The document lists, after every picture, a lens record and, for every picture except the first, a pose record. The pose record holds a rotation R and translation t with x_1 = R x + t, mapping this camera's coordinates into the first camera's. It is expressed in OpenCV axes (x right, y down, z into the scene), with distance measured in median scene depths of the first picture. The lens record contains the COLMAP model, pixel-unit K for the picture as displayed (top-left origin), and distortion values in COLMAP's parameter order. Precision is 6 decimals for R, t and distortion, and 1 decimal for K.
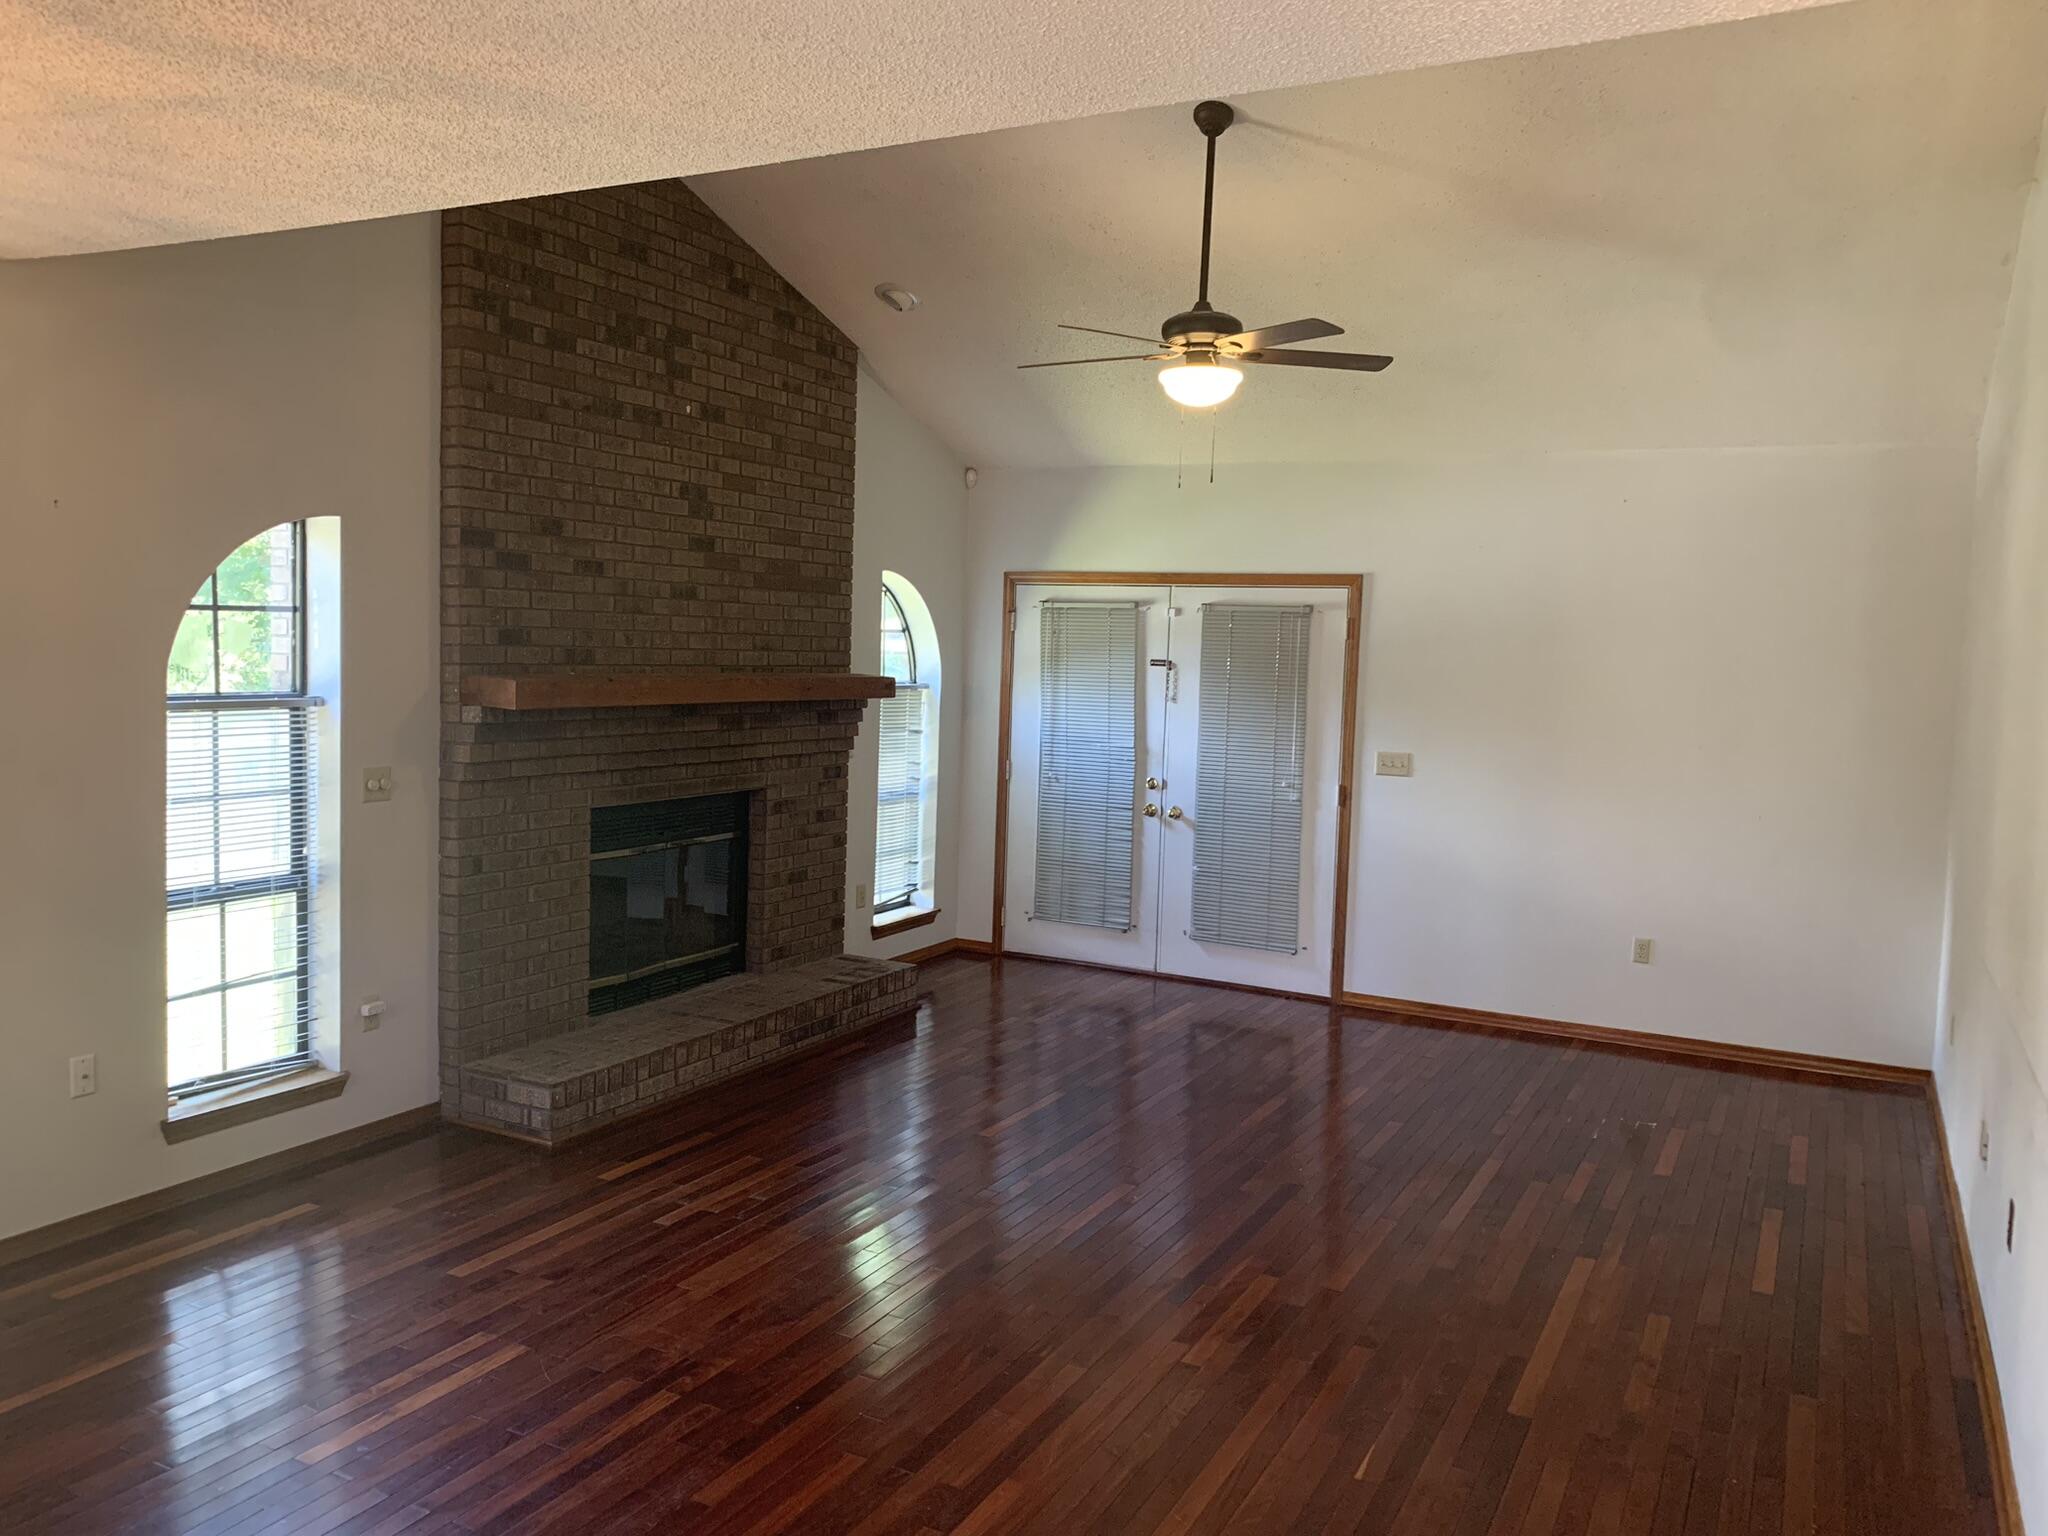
lens RADIAL K [[1569.6, 0, 1020.0], [0, 1569.6, 764.8], [0, 0, 1]] dist [0.025404, -0.017989]
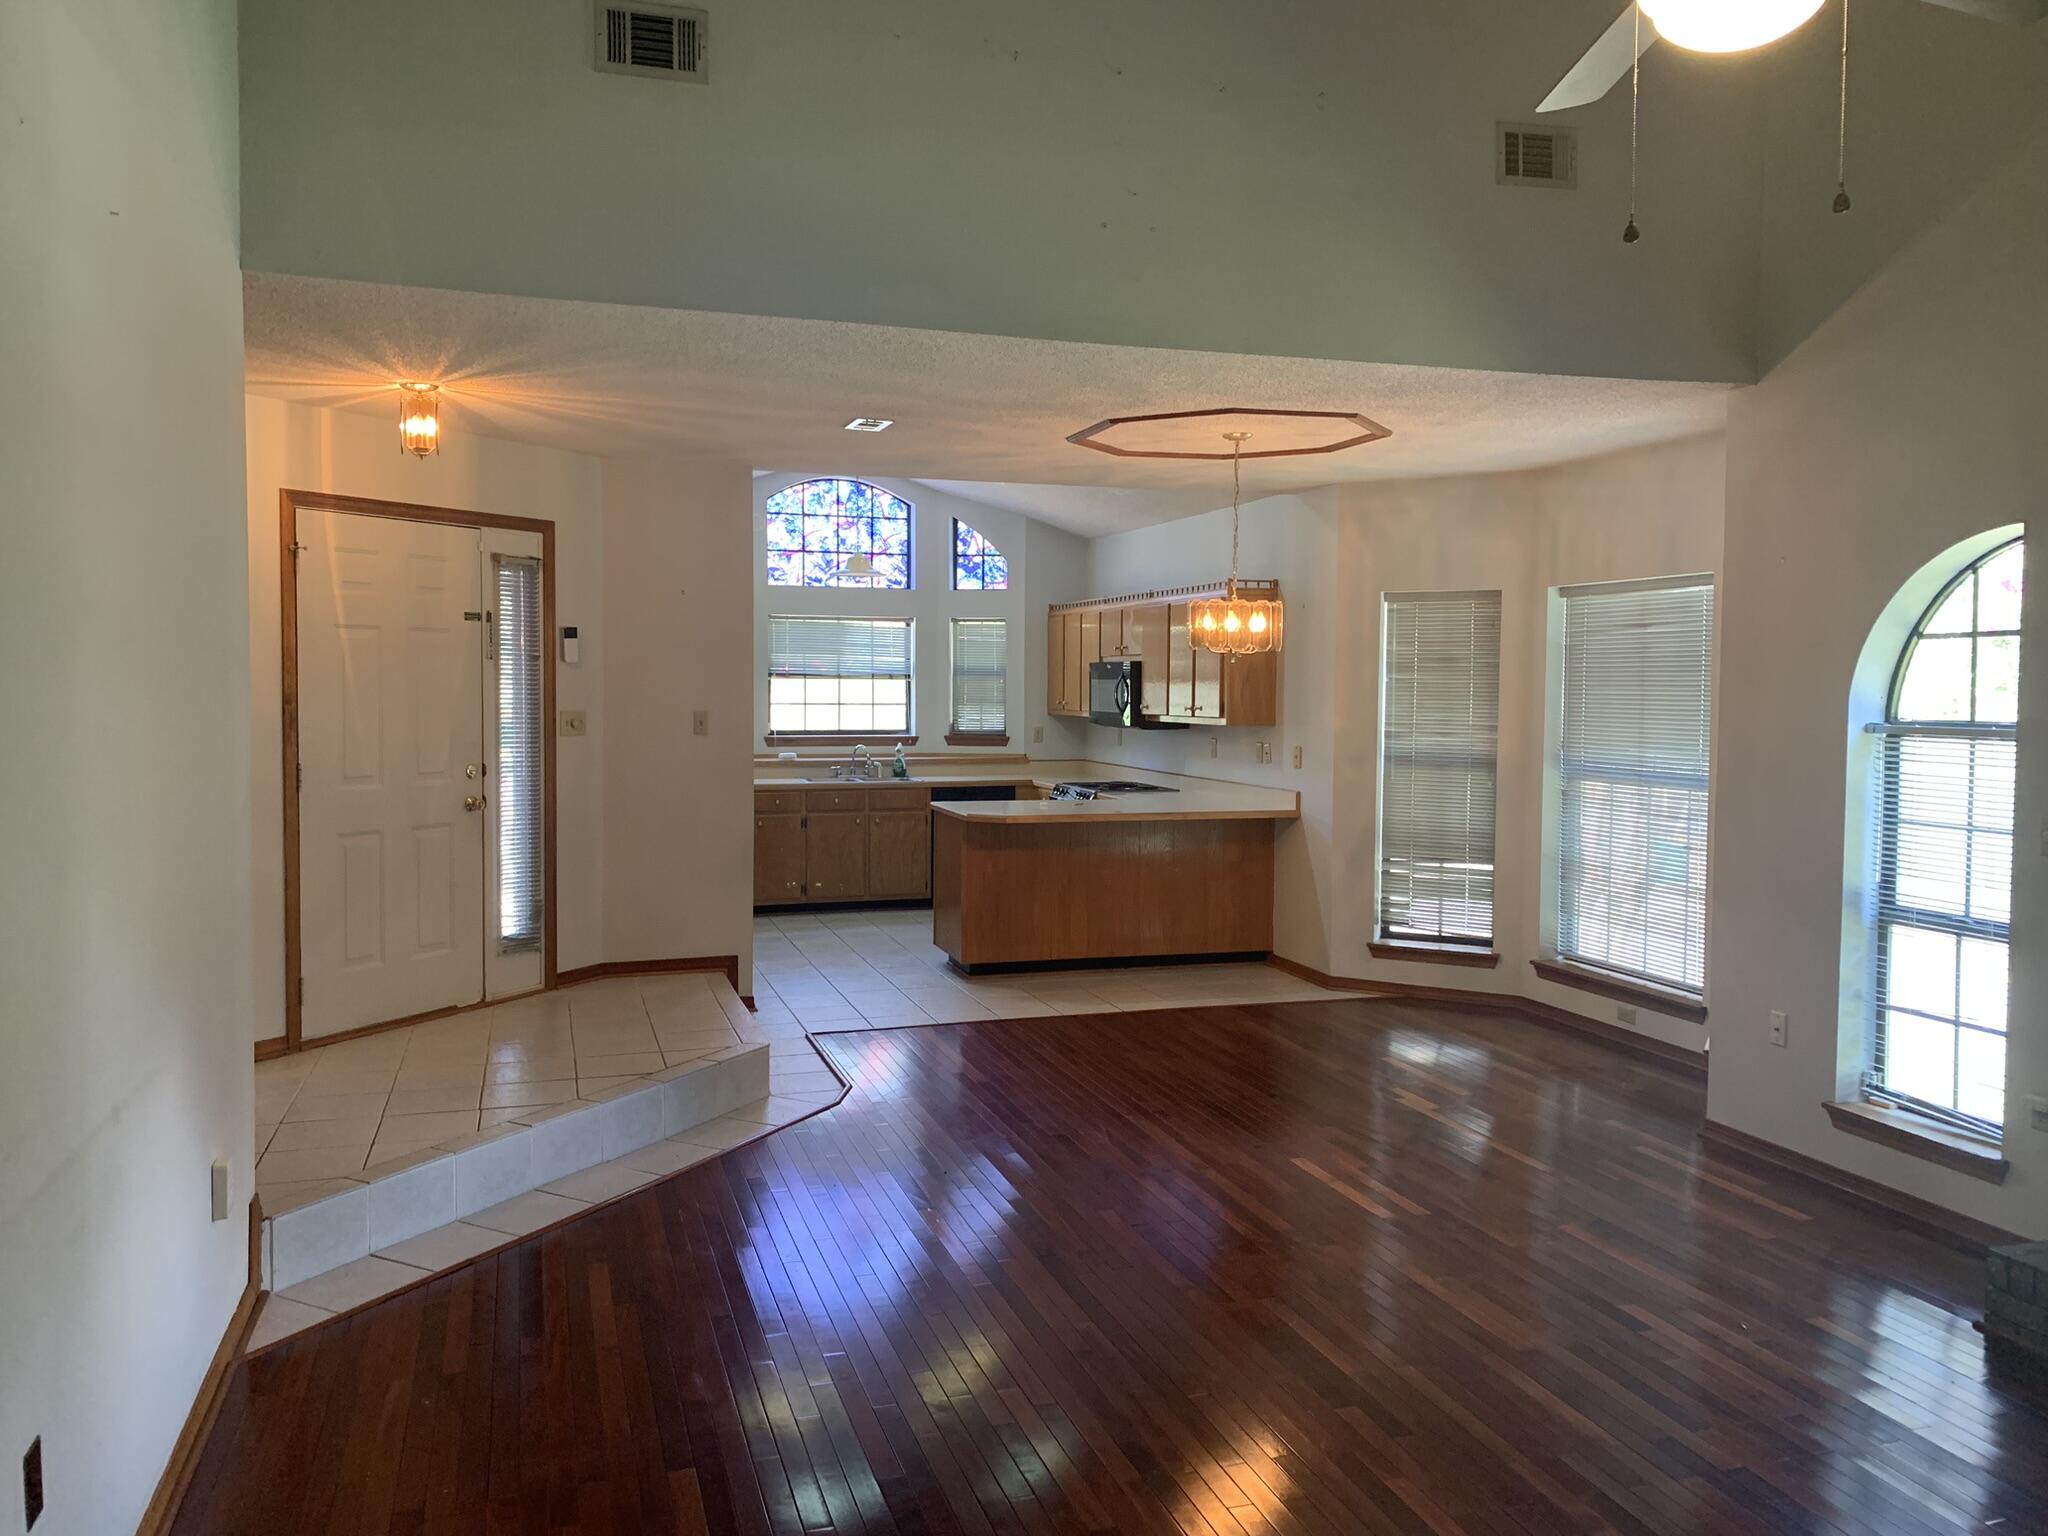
lens RADIAL K [[1569.6, 0, 1021.0], [0, 1569.6, 763.0], [0, 0, 1]] dist [0.025404, -0.017989]
pose [[-0.705424, 0.007812, -0.708742, 0.600723], [-0.087390, 0.991351, 0.097909, -0.063754], [0.703377, 0.131004, -0.698640, 1.269577]]
